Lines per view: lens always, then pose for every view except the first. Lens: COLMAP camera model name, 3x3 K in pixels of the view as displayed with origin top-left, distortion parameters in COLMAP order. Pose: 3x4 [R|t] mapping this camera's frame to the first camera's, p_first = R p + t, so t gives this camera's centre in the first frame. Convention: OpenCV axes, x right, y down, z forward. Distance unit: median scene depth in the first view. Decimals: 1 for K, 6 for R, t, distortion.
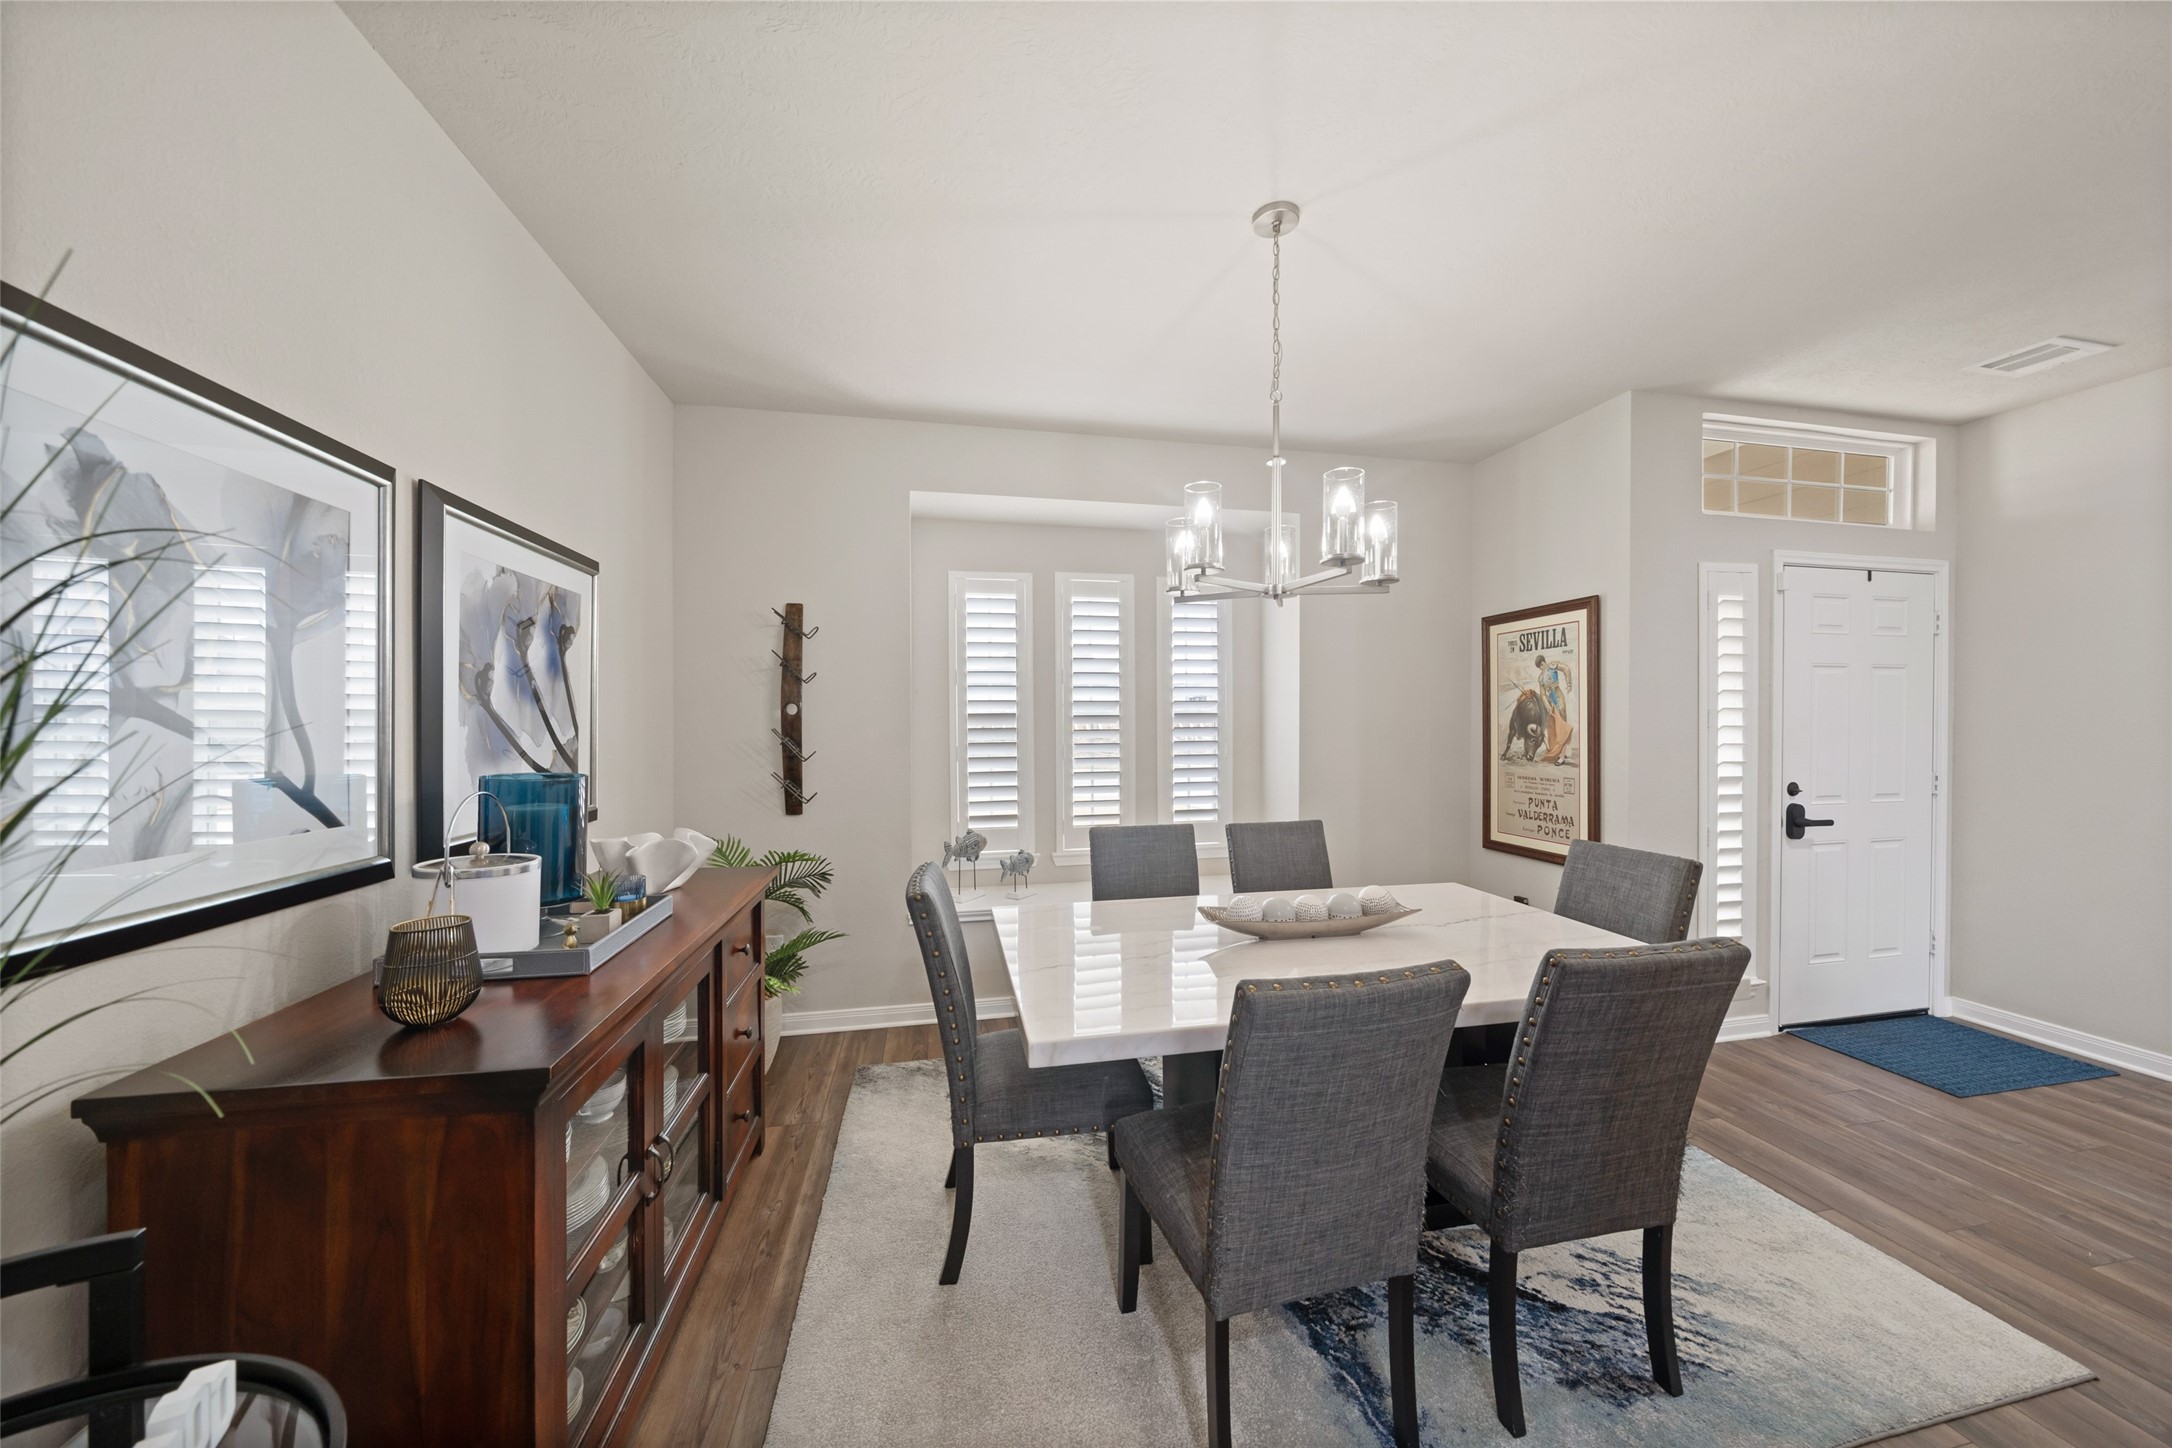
lens RADIAL K [[742.5, 0, 1087.9], [0, 742.5, 729.2], [0, 0, 1]] dist [-0.004715, -0.000293]
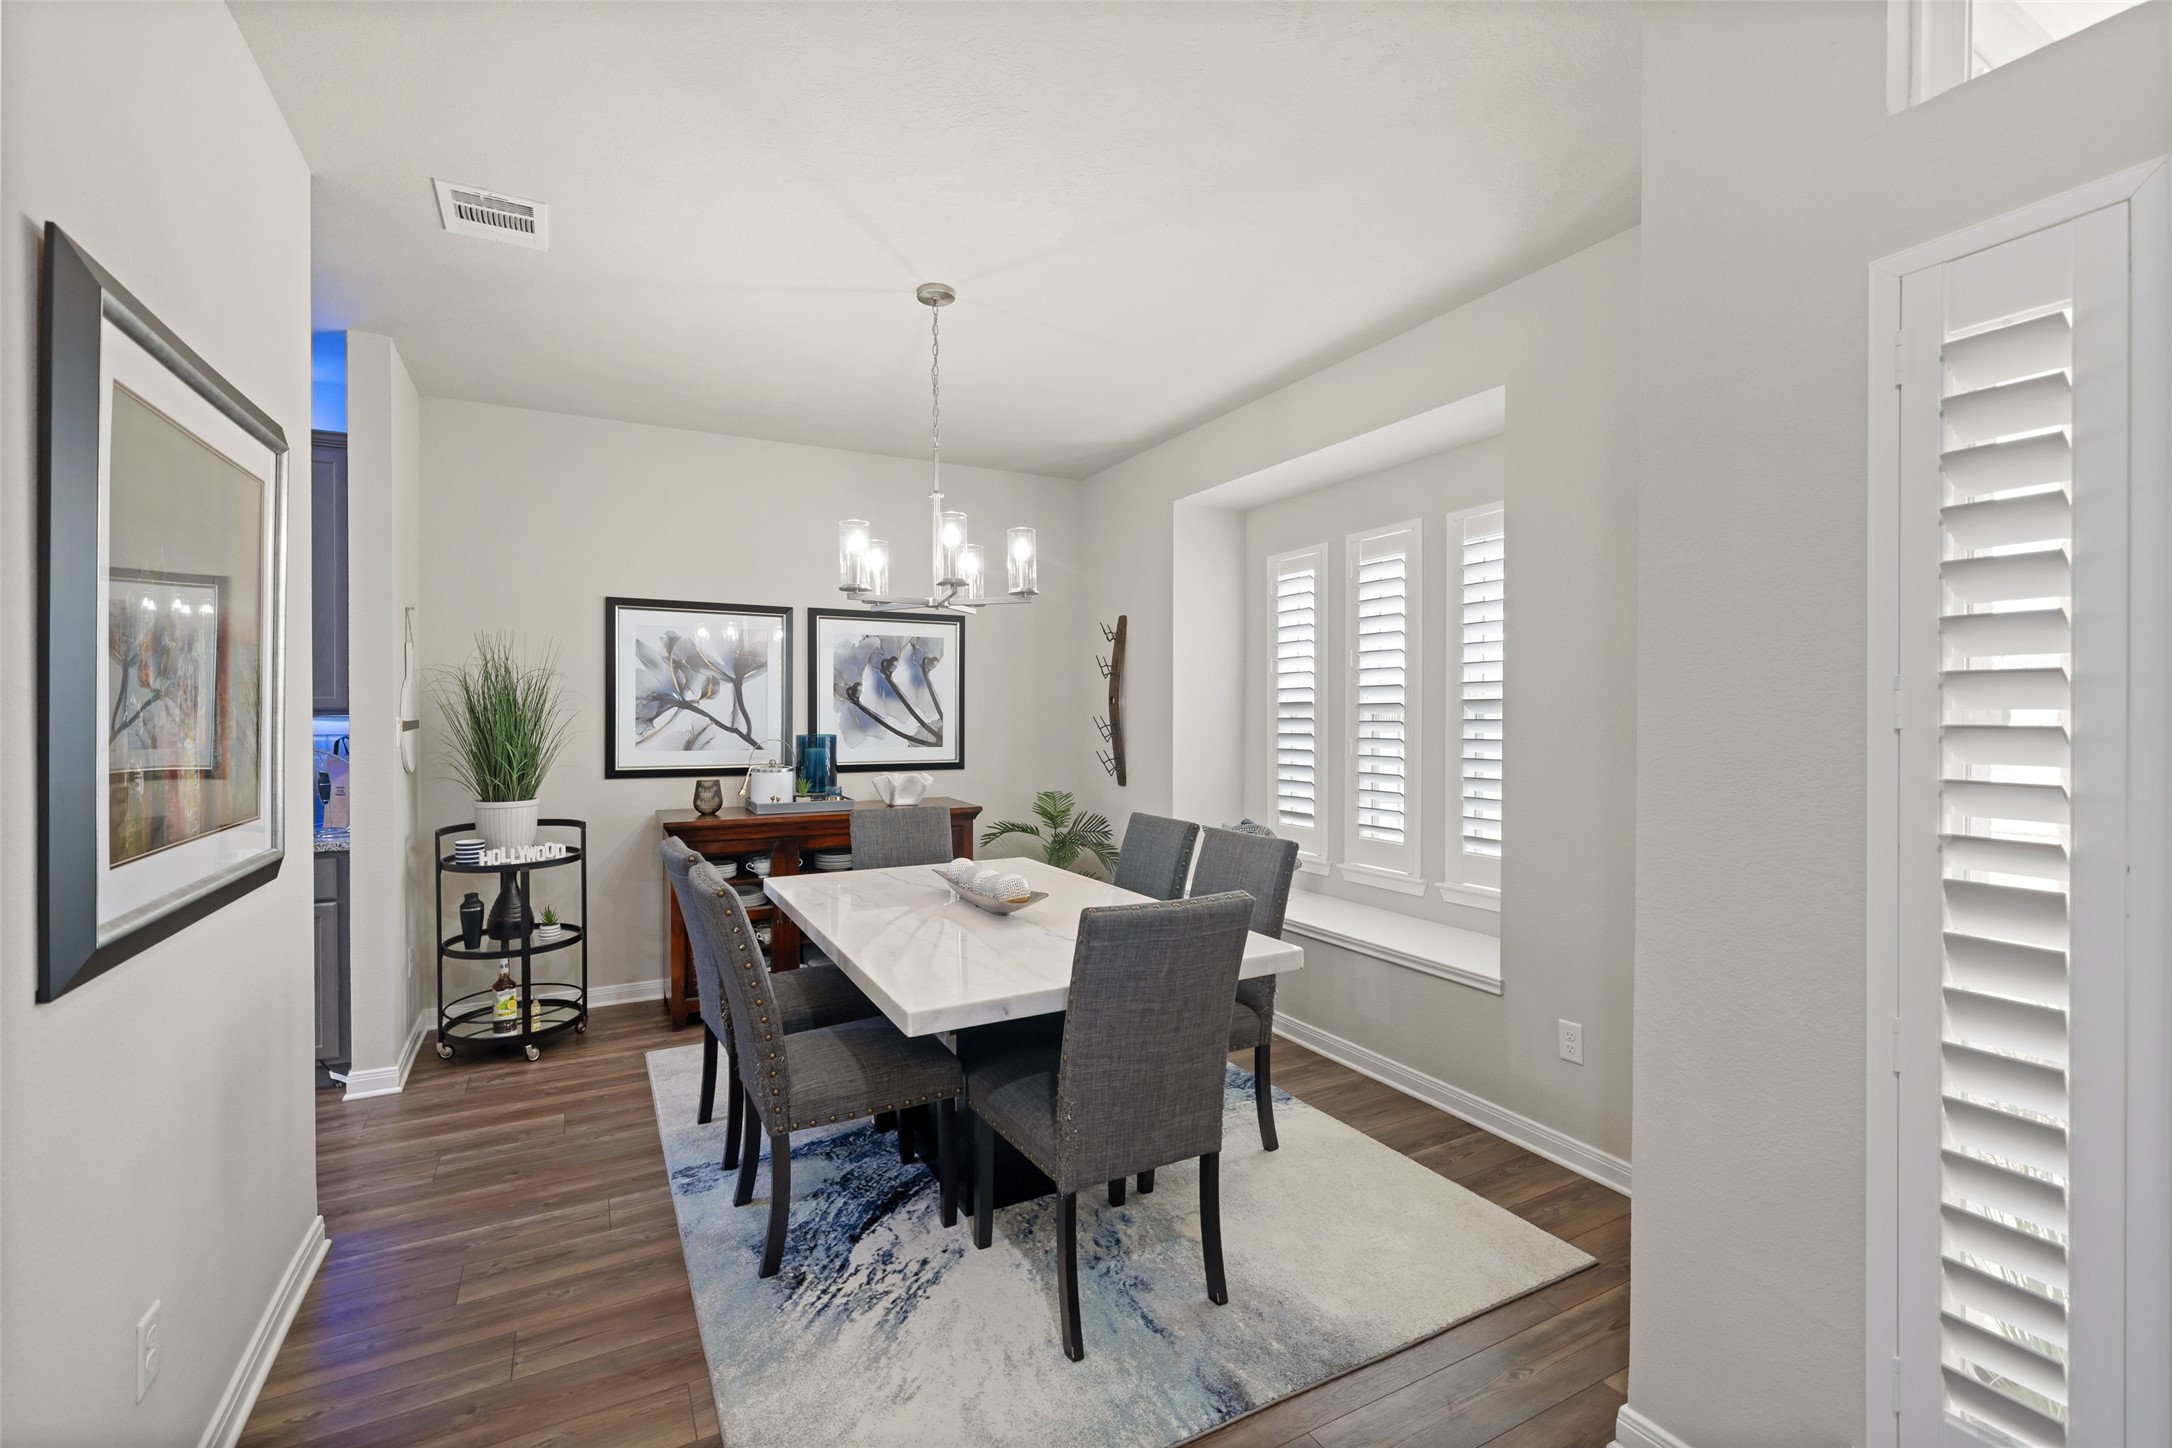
lens RADIAL K [[949.4, 0, 1080.3], [0, 949.4, 717.4], [0, 0, 1]] dist [-0.002788, 0.001537]
pose [[0.283108, 0.007403, -0.959059, 1.129267], [-0.008623, 0.999949, 0.005173, -0.006432], [0.959049, 0.006806, 0.283158, 0.493262]]
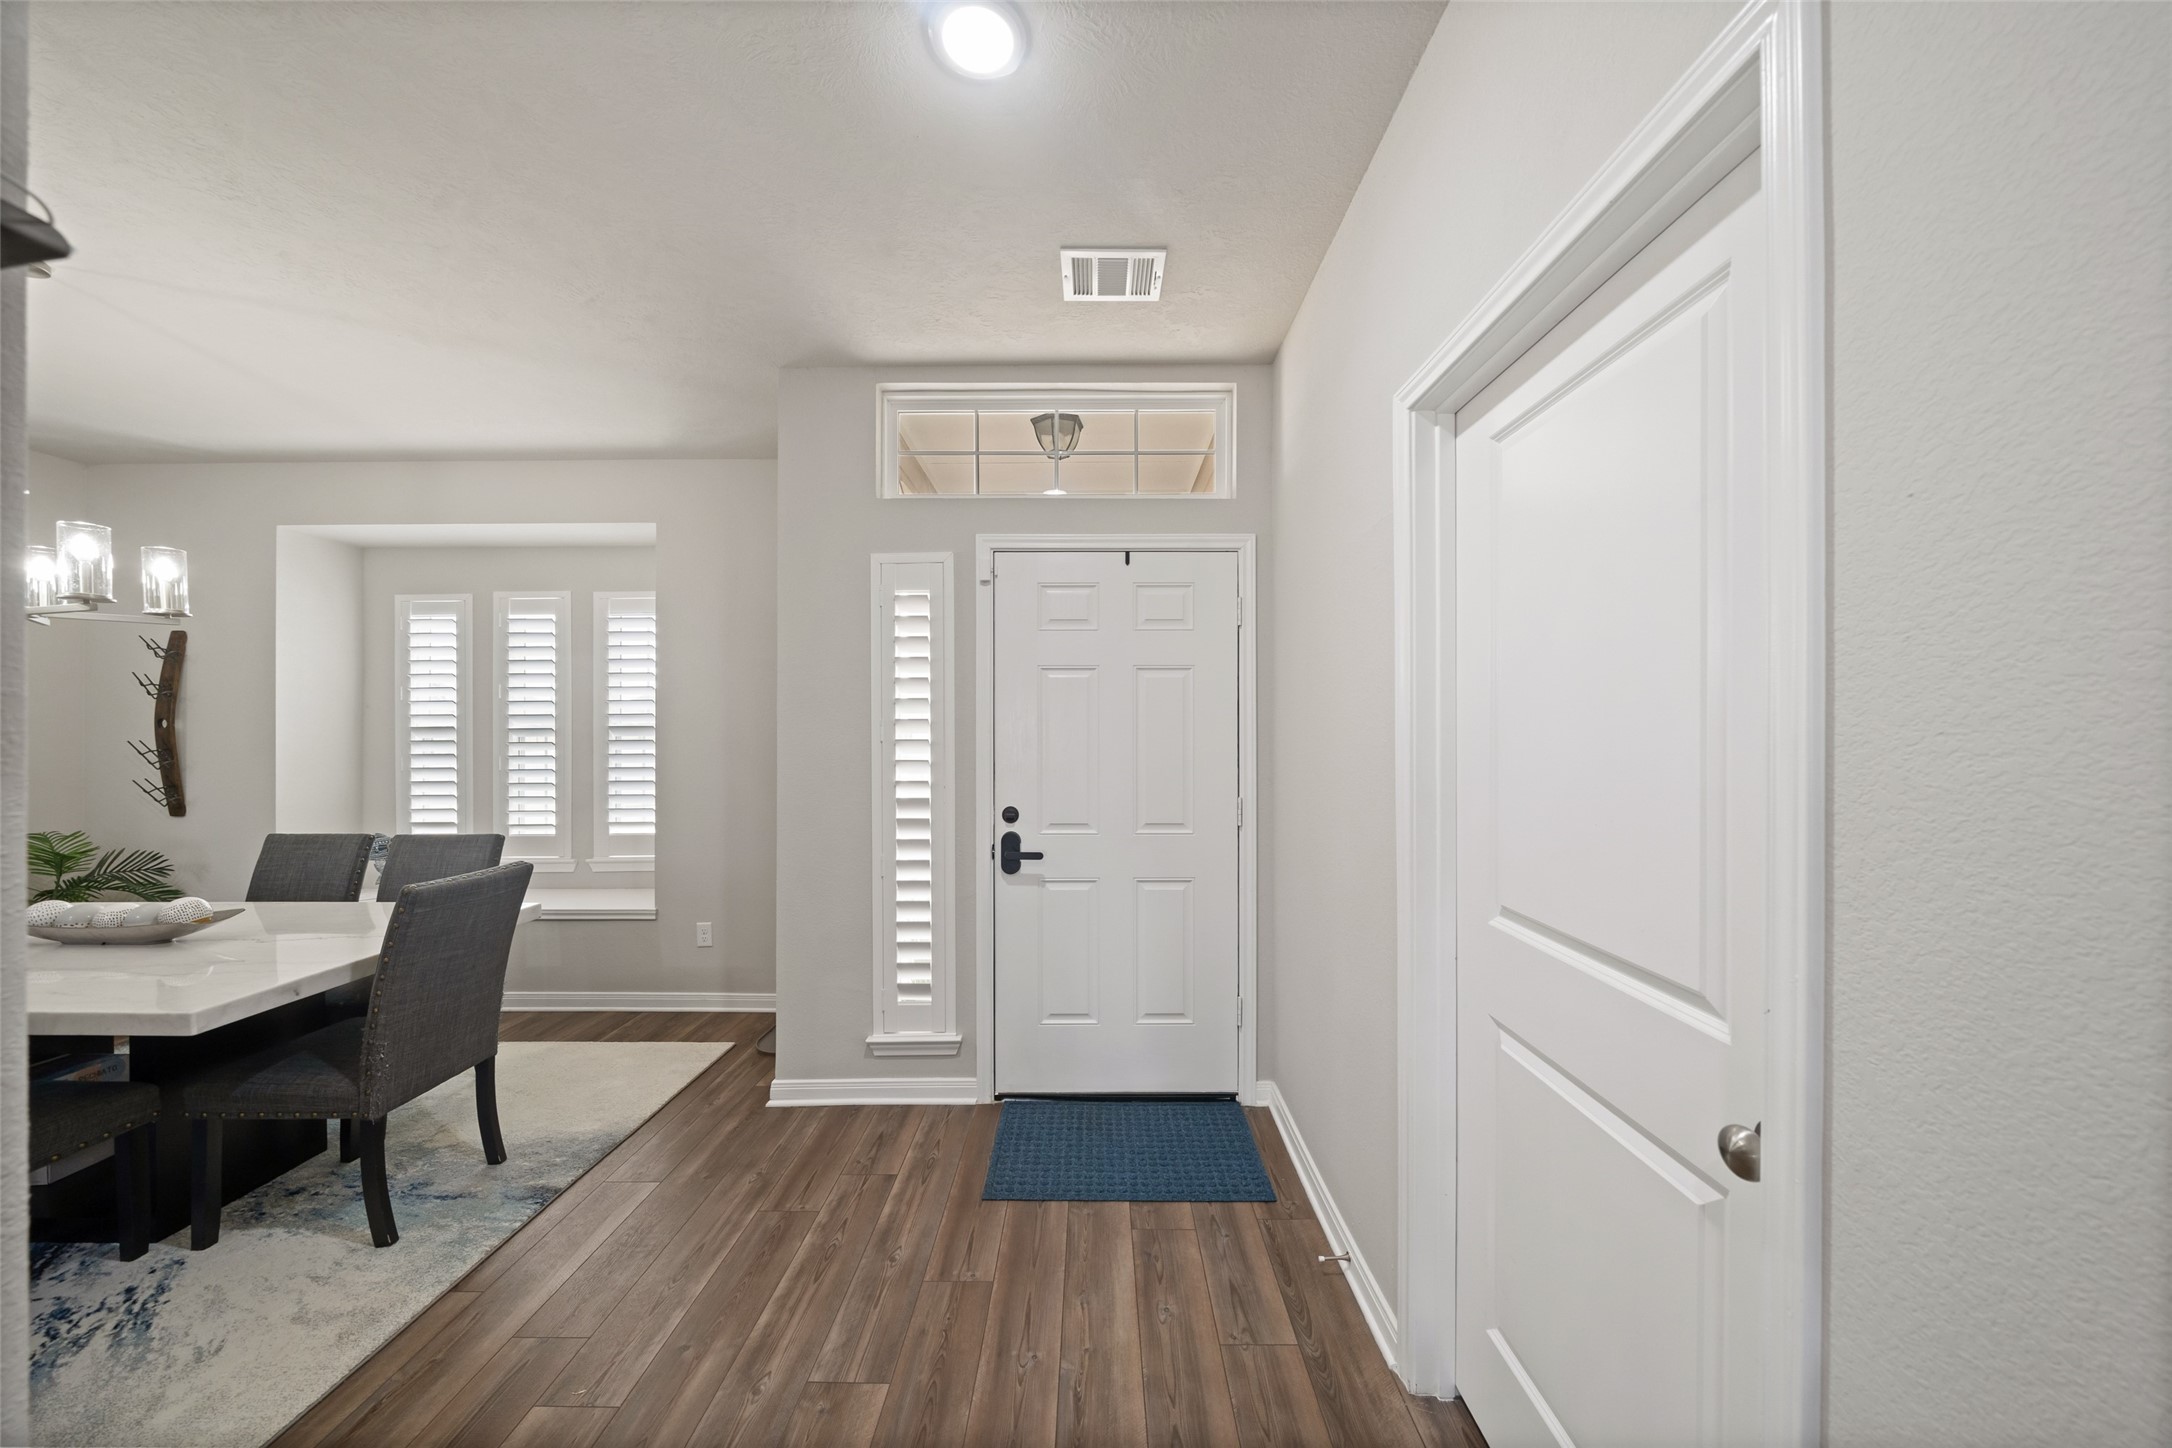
lens RADIAL K [[742.5, 0, 1095.2], [0, 742.5, 736.8], [0, 0, 1]] dist [-0.004715, -0.000293]
pose [[0.978513, 0.001685, -0.206176, 1.236516], [-0.002562, 0.999989, -0.003988, -0.005262], [0.206167, 0.004431, 0.978507, 0.189666]]
